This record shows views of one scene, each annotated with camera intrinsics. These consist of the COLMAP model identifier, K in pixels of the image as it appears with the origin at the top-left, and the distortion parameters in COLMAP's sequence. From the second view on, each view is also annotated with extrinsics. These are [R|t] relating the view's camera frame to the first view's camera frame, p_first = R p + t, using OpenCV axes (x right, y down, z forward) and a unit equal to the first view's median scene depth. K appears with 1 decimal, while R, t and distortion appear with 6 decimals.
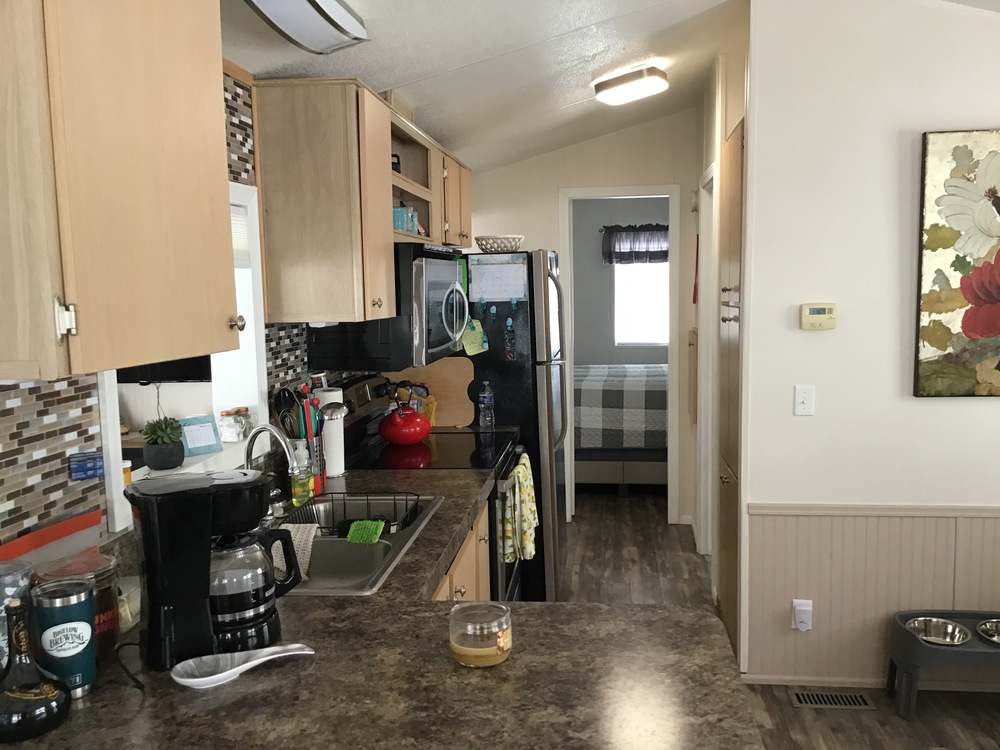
lens RADIAL K [[903.0, 0, 503.9], [0, 903.0, 375.1], [0, 0, 1]] dist [0.064800, -0.066783]
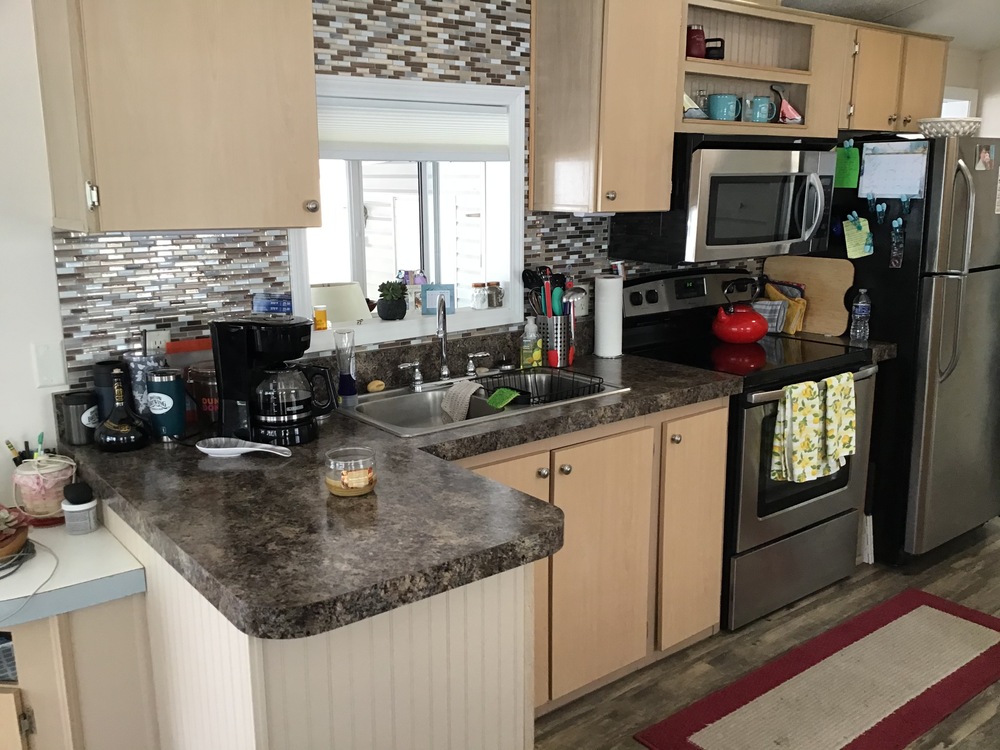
lens RADIAL K [[903.0, 0, 502.4], [0, 903.0, 376.0], [0, 0, 1]] dist [0.064800, -0.066783]
pose [[0.701368, 0.172015, -0.691732, 0.548304], [-0.086012, 0.983778, 0.157428, -0.029580], [0.707590, -0.050918, 0.704786, 0.170322]]
